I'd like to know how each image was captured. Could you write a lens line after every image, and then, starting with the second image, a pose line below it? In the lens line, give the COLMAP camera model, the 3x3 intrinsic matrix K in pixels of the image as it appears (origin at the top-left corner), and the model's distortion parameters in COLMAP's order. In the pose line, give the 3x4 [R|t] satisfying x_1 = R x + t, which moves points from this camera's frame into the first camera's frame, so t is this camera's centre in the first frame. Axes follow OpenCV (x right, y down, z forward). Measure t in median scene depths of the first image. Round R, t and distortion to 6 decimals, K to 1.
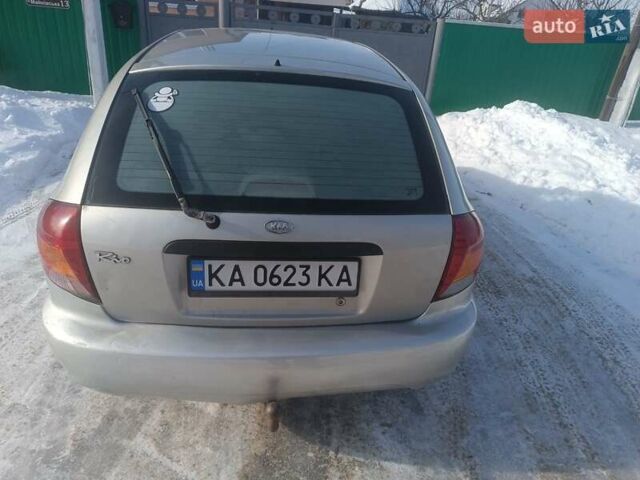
lens RADIAL K [[471.5, 0, 320.0], [0, 471.5, 240.0], [0, 0, 1]] dist [-0.002598, -0.004919]
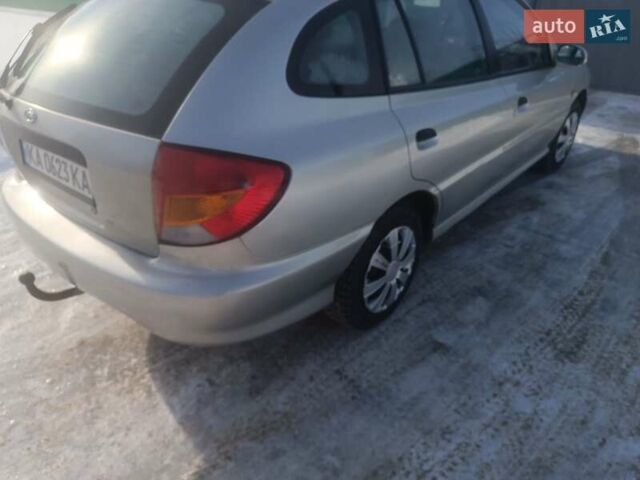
lens RADIAL K [[471.5, 0, 320.0], [0, 471.5, 240.0], [0, 0, 1]] dist [-0.002598, -0.004919]
pose [[0.679603, 0.289882, -0.673875, 0.876196], [-0.262418, 0.953893, 0.145689, -0.066672], [0.685038, 0.077826, 0.724339, 0.482732]]
